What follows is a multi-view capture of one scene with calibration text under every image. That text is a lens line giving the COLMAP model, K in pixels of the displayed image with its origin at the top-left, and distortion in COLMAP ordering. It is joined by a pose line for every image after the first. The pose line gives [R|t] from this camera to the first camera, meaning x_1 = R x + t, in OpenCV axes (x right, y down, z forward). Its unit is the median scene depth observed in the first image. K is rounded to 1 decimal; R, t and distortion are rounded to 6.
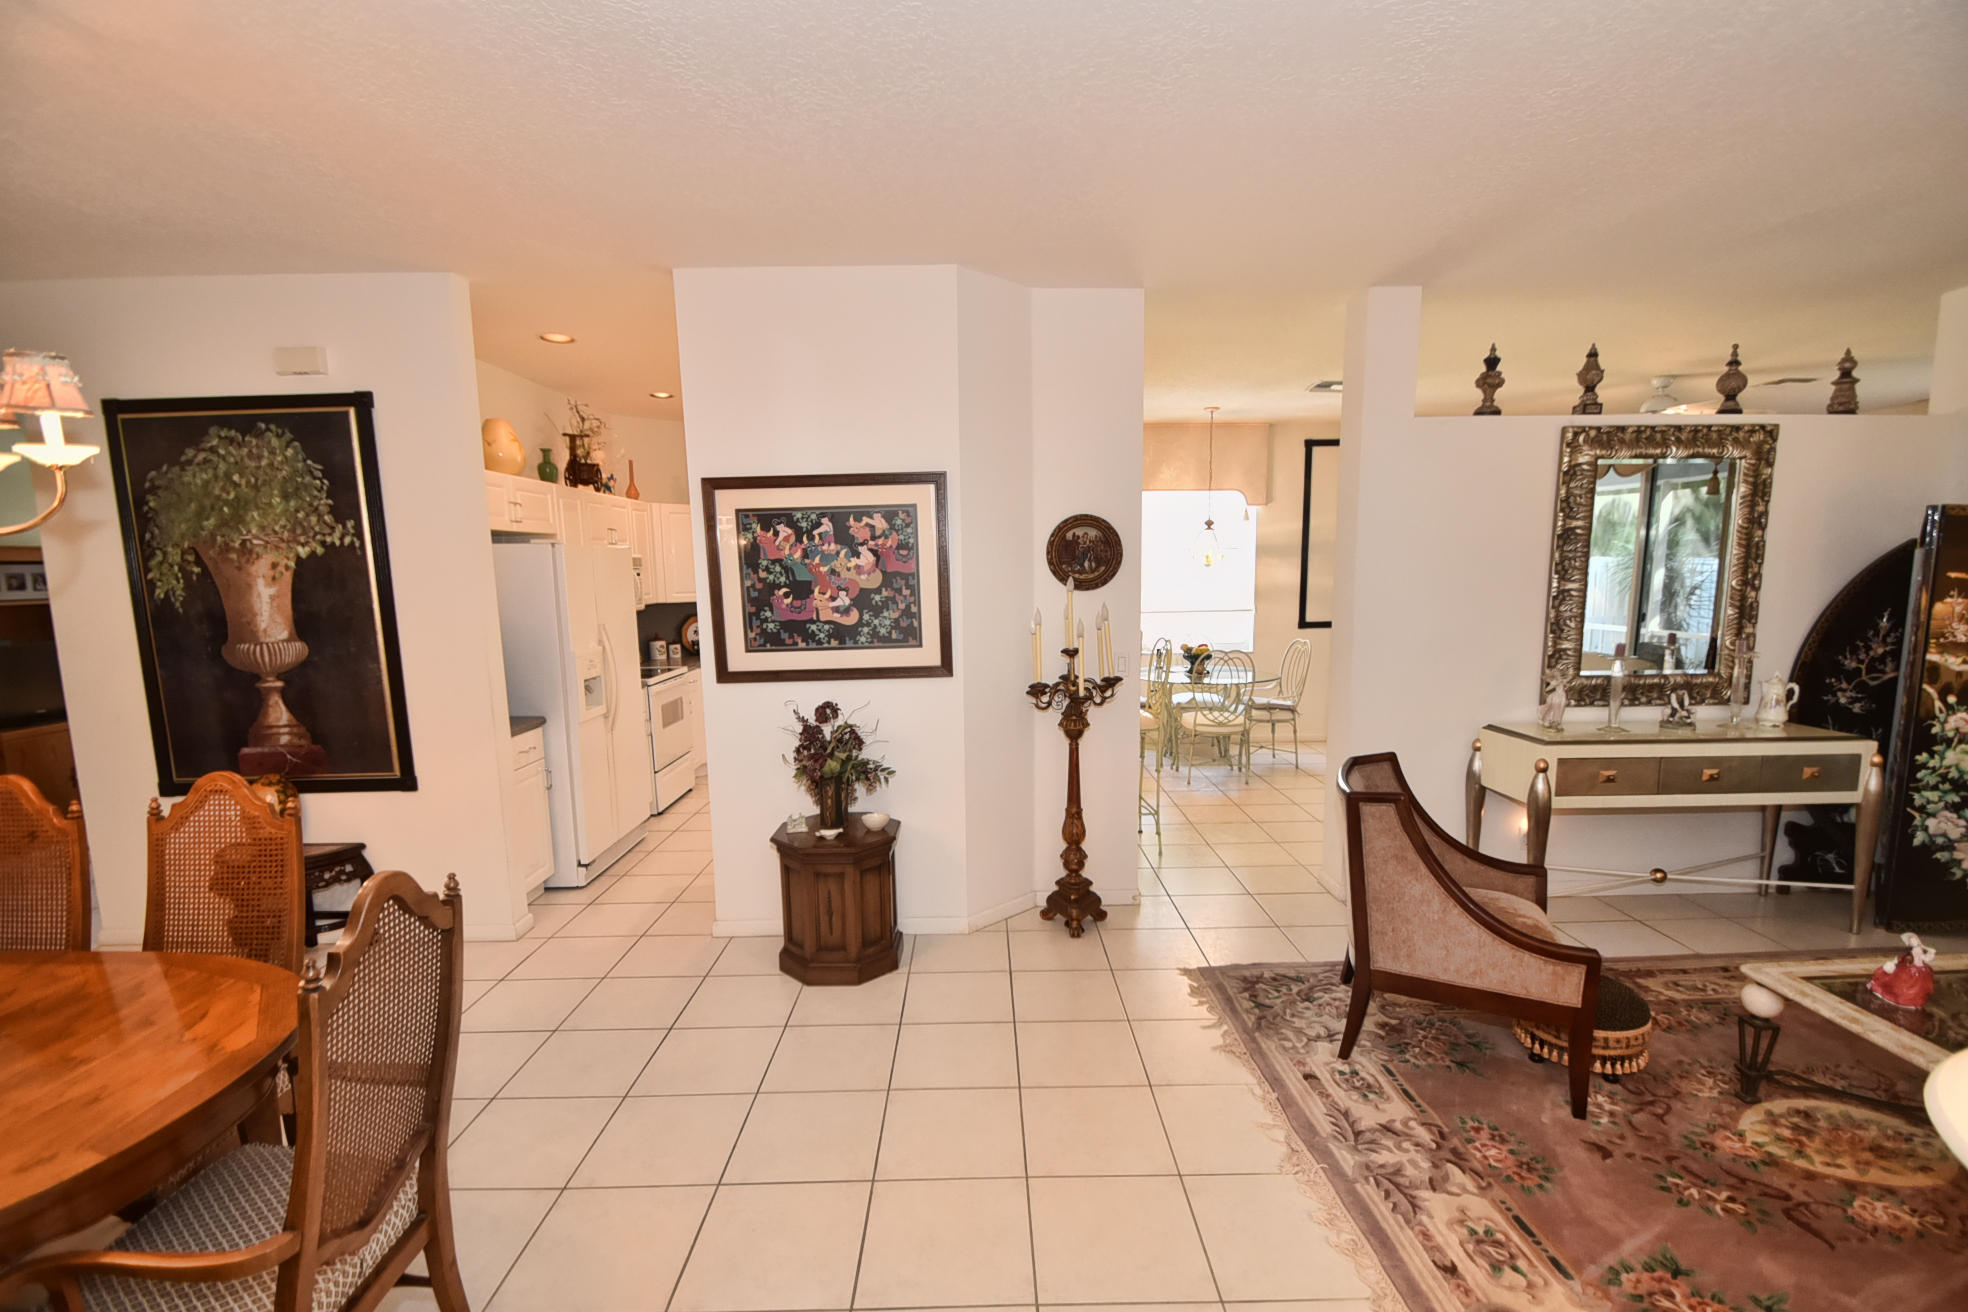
lens RADIAL K [[871.0, 0, 983.7], [0, 871.0, 698.5], [0, 0, 1]] dist [0.000634, -0.012562]
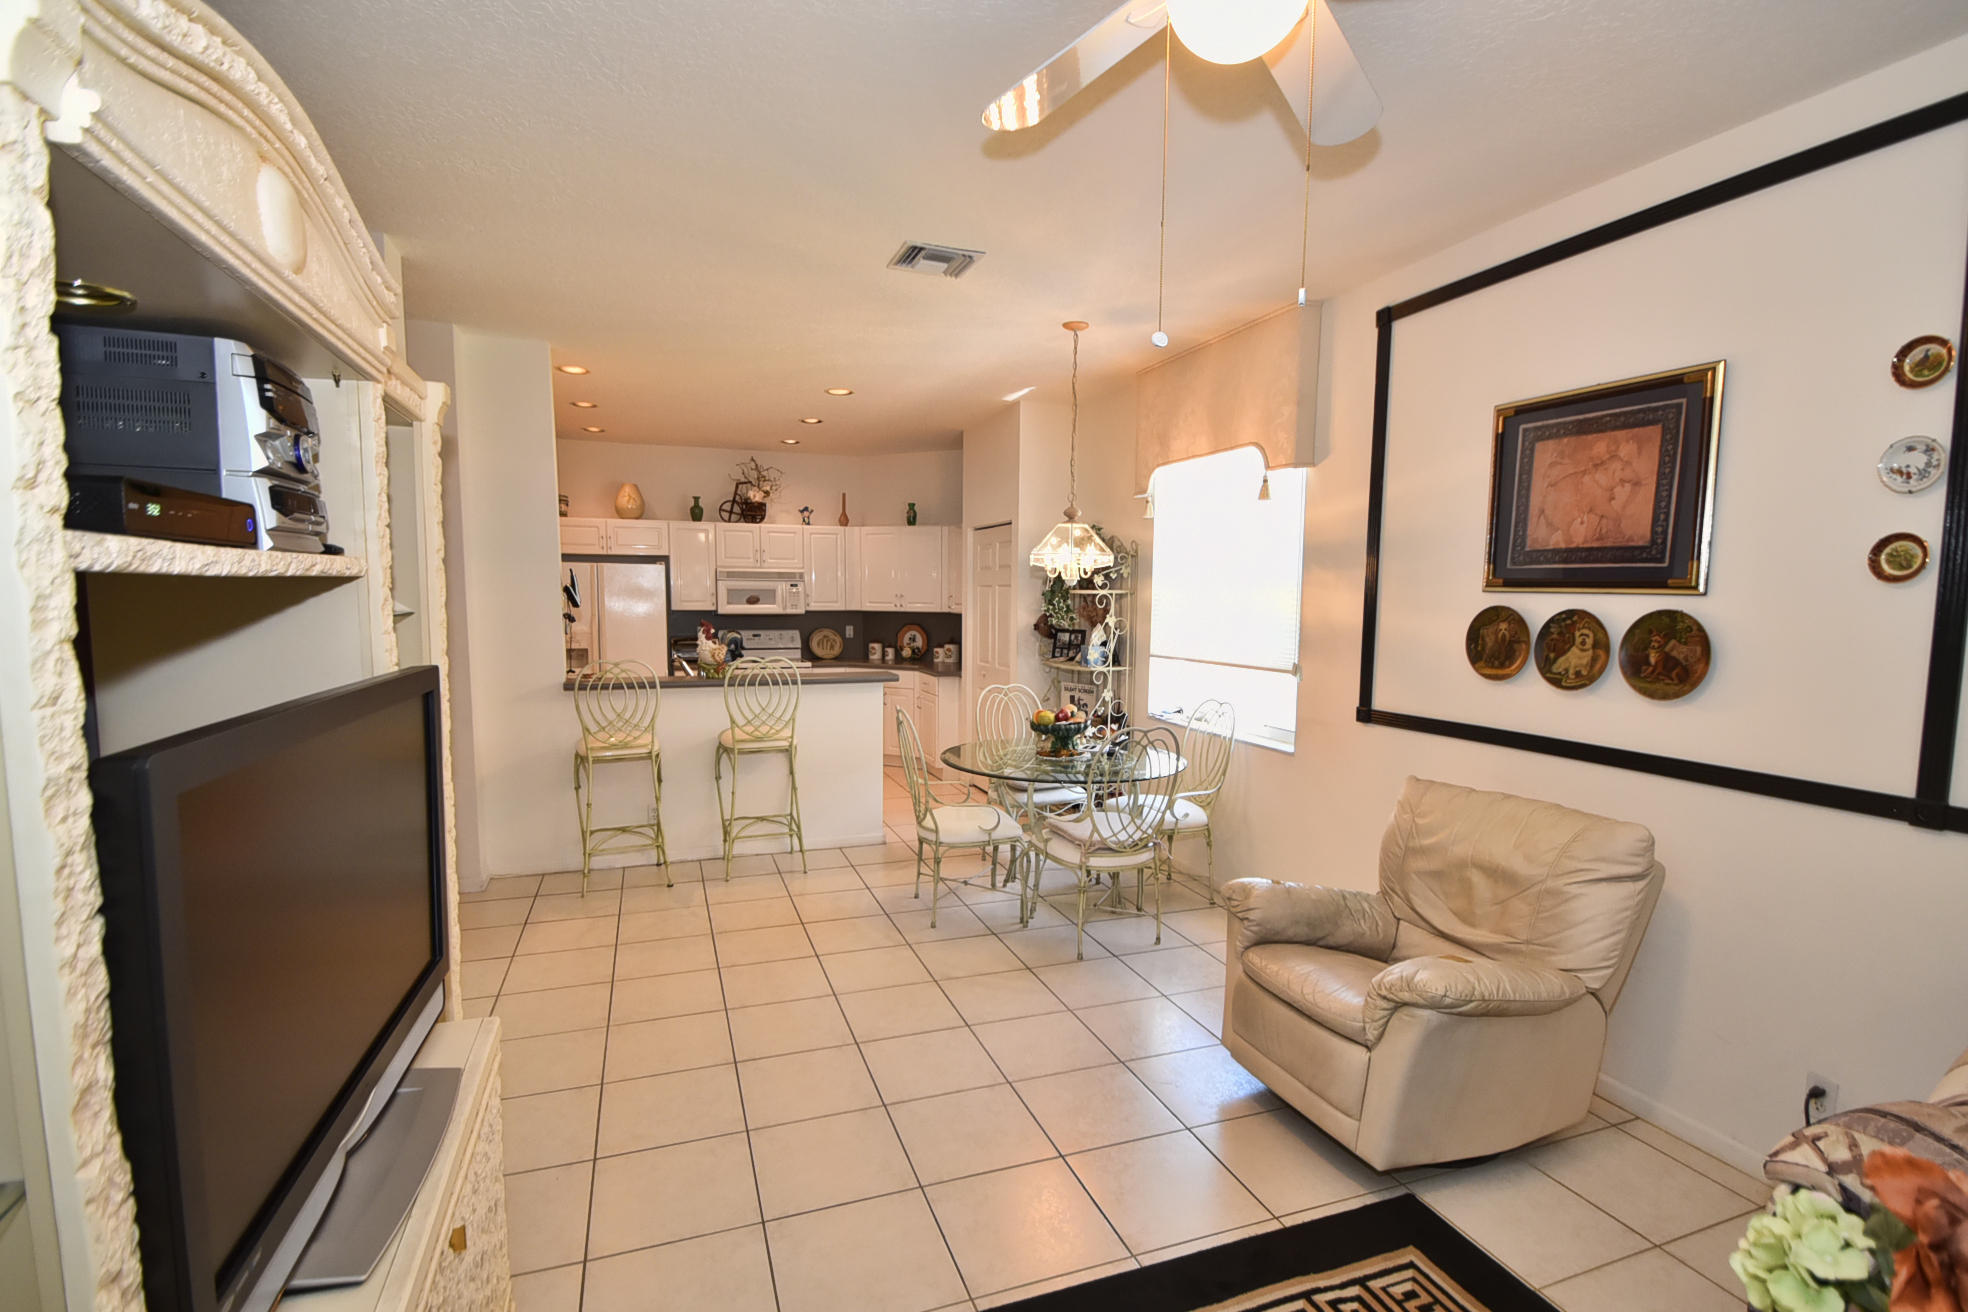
lens RADIAL K [[921.0, 0, 988.6], [0, 921.0, 693.1], [0, 0, 1]] dist [0.002105, -0.010210]
pose [[0.338825, 0.122086, -0.932895, 1.546877], [-0.153670, 0.985411, 0.073146, -0.207954], [0.928215, 0.118574, 0.352643, 1.326675]]
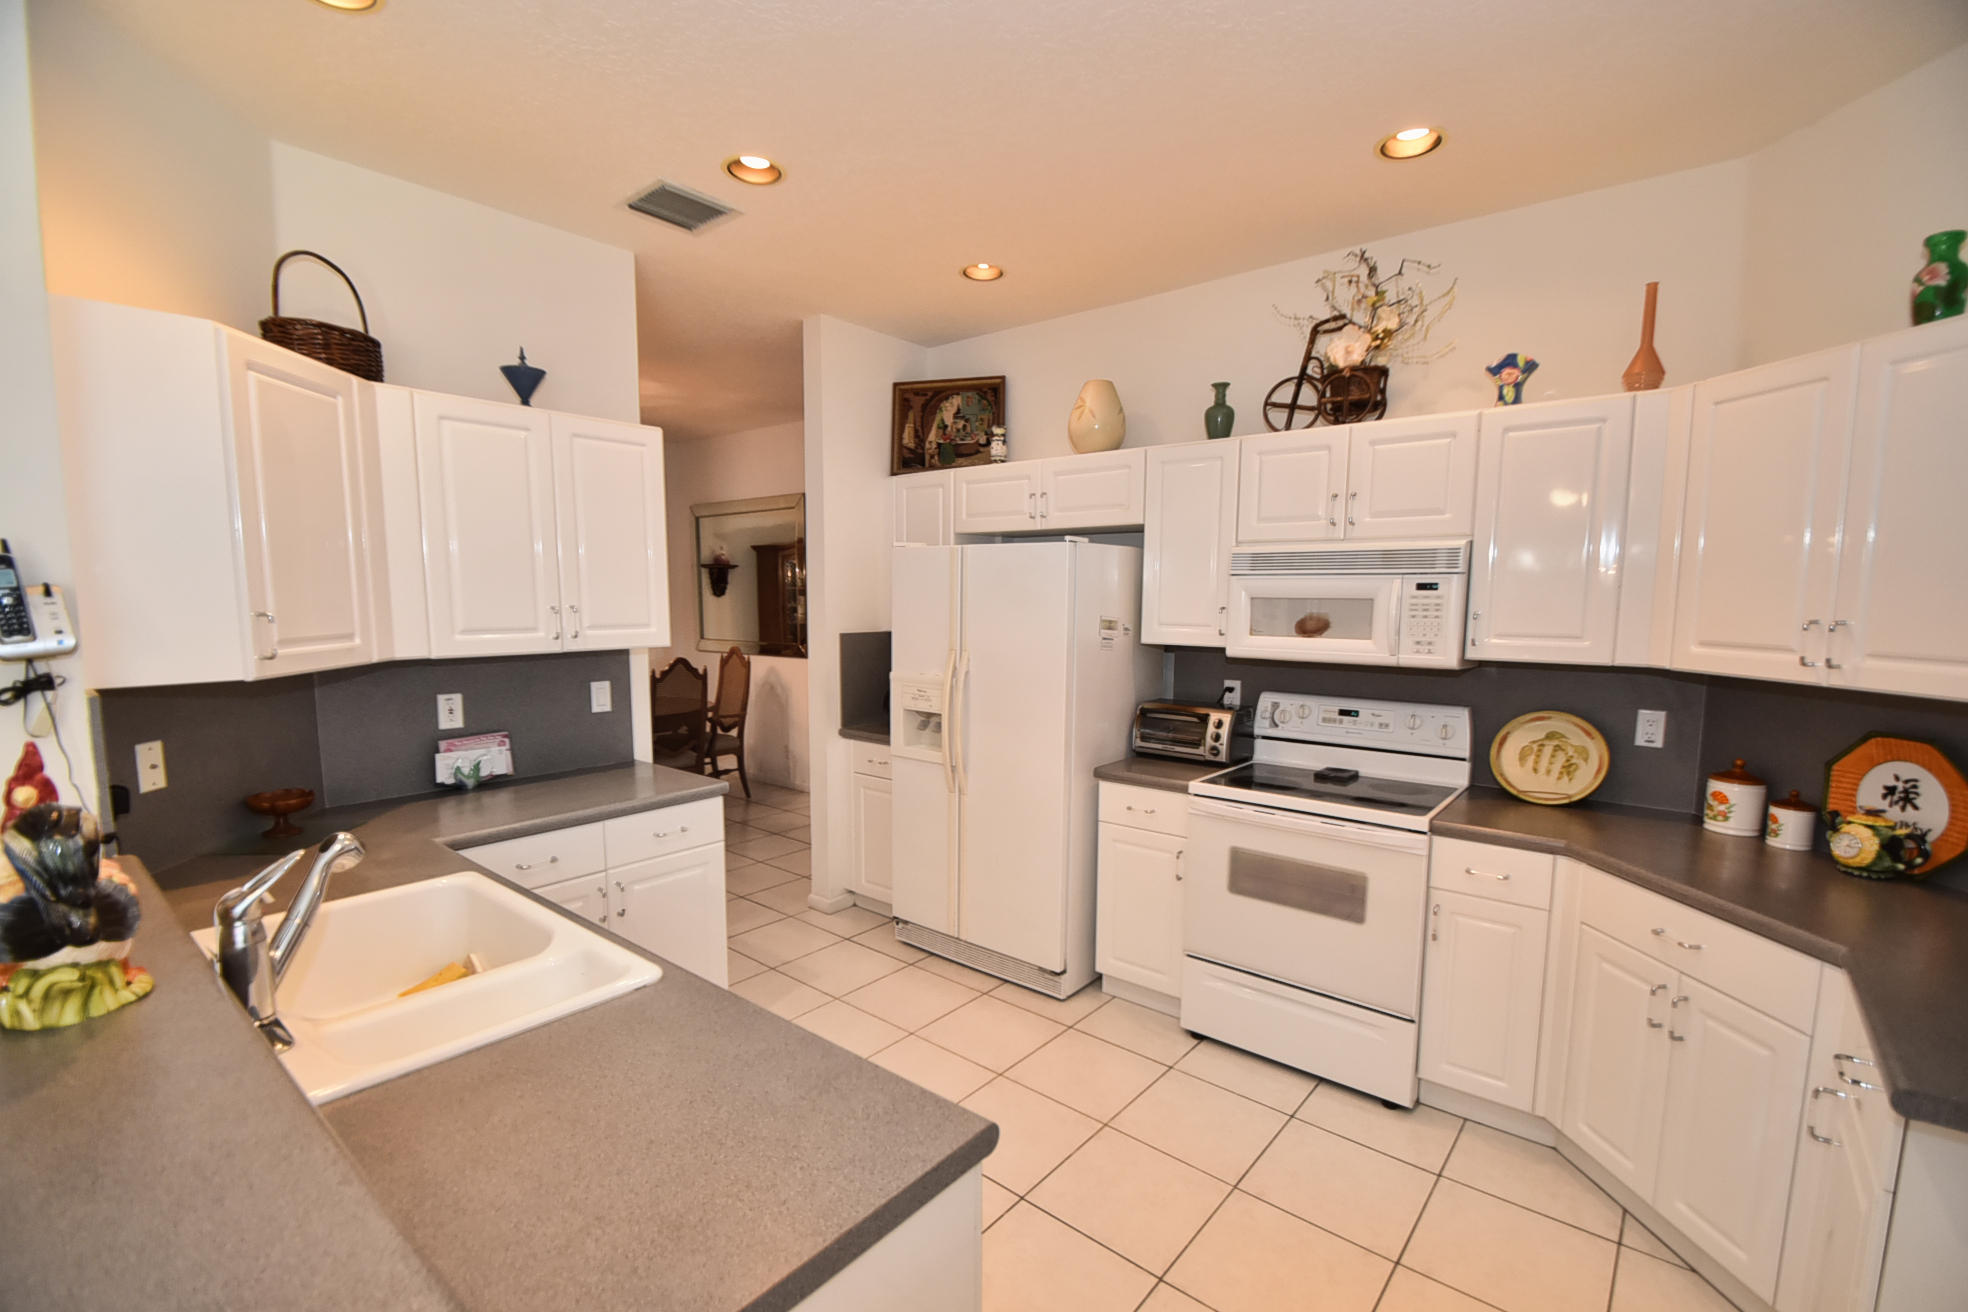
lens RADIAL K [[865.6, 0, 989.8], [0, 865.6, 692.4], [0, 0, 1]] dist [0.020598, -0.019998]
pose [[-0.642334, 0.103430, -0.759414, 0.133492], [-0.107773, 0.968818, 0.223107, -0.264793], [0.758810, 0.225154, -0.611158, 1.815786]]
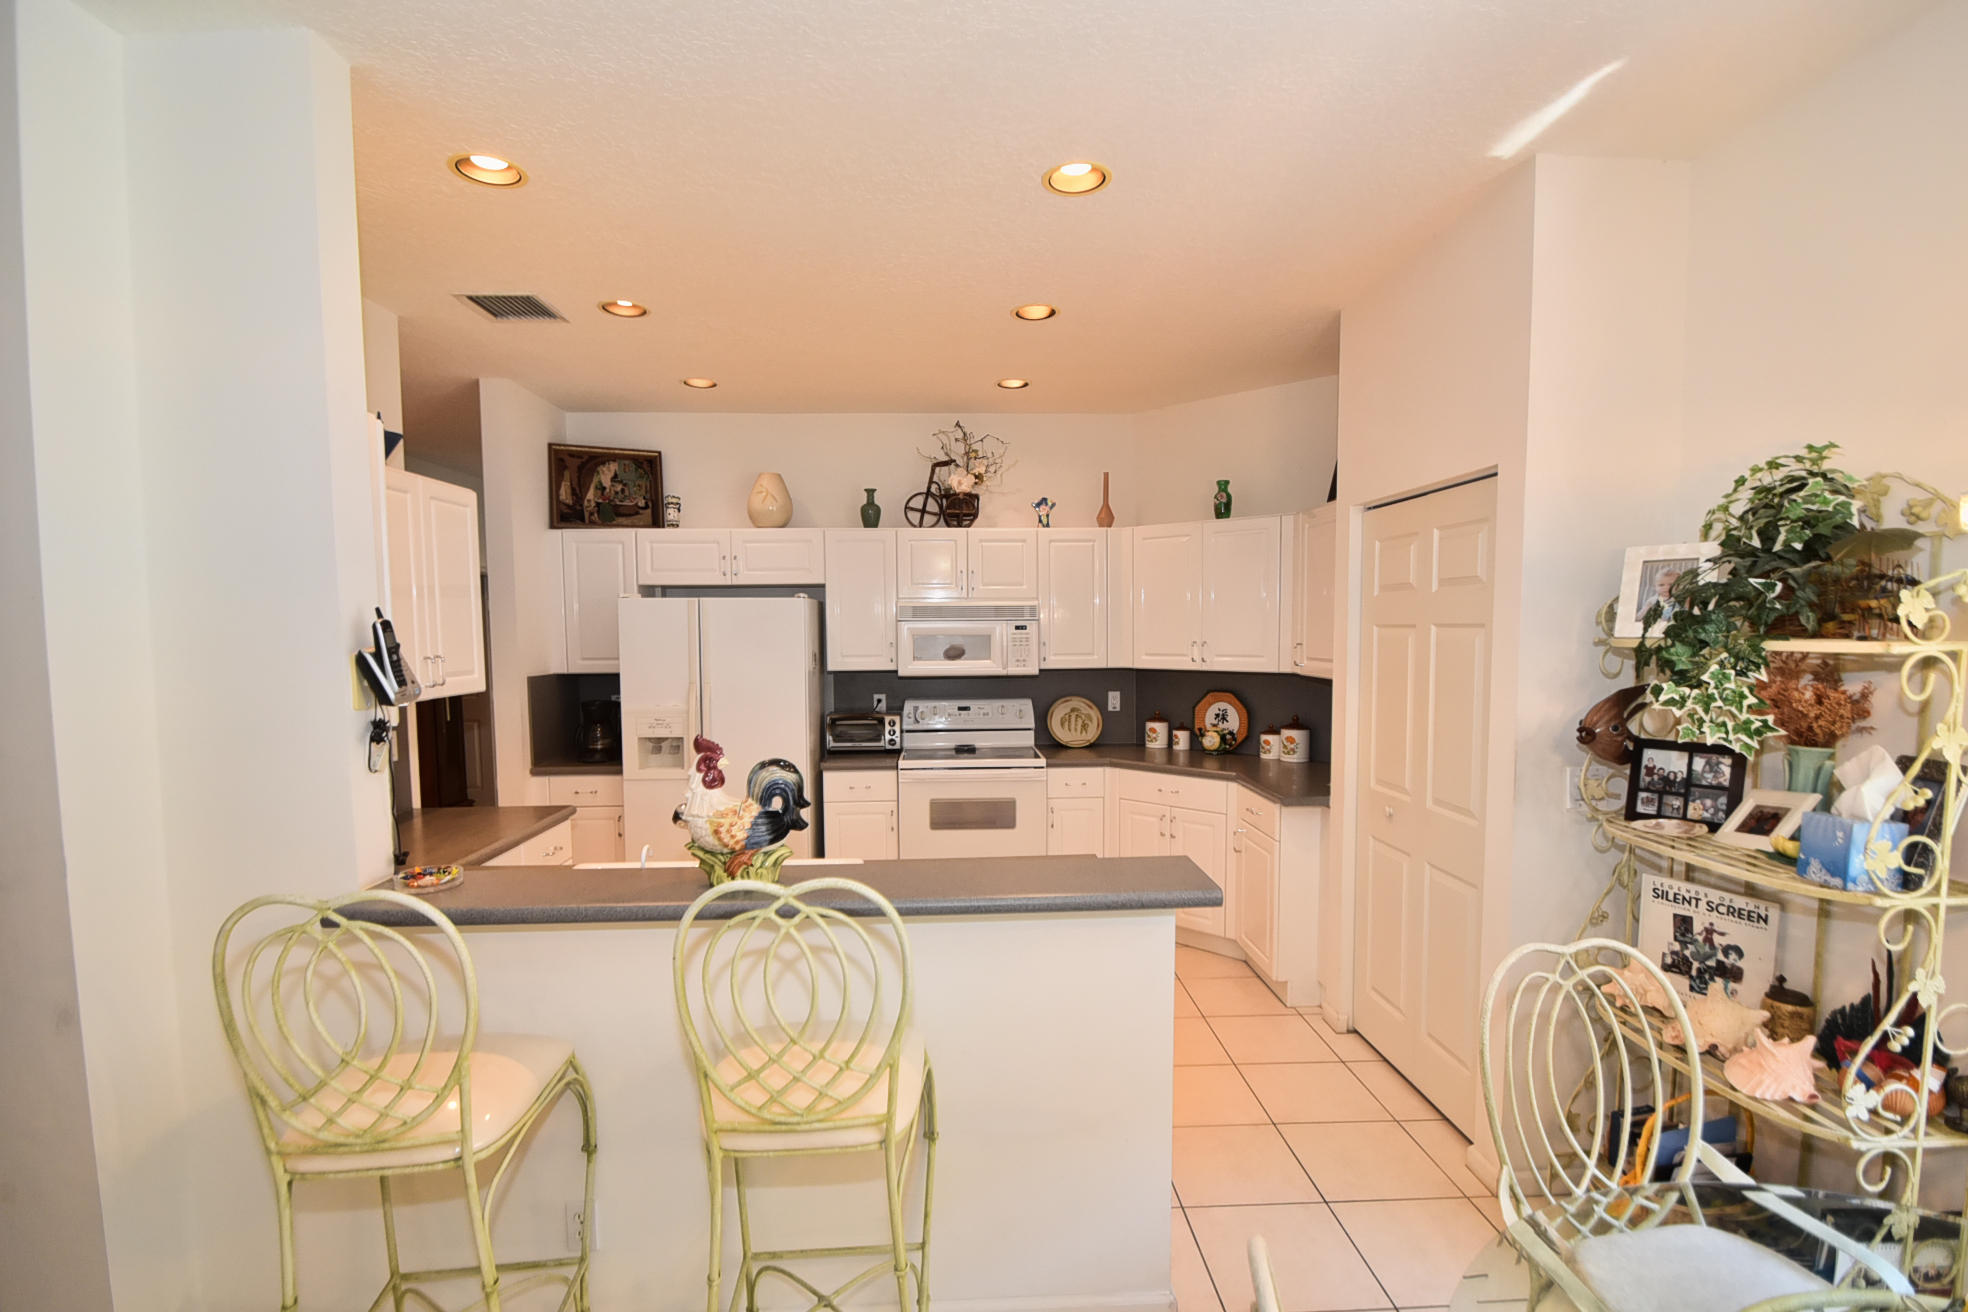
lens RADIAL K [[921.0, 0, 988.6], [0, 921.0, 693.1], [0, 0, 1]] dist [0.002105, -0.010210]
pose [[0.043091, 0.089962, -0.995013, 0.646682], [-0.141323, 0.986472, 0.083070, -0.238971], [0.989025, 0.137038, 0.055222, 1.530250]]
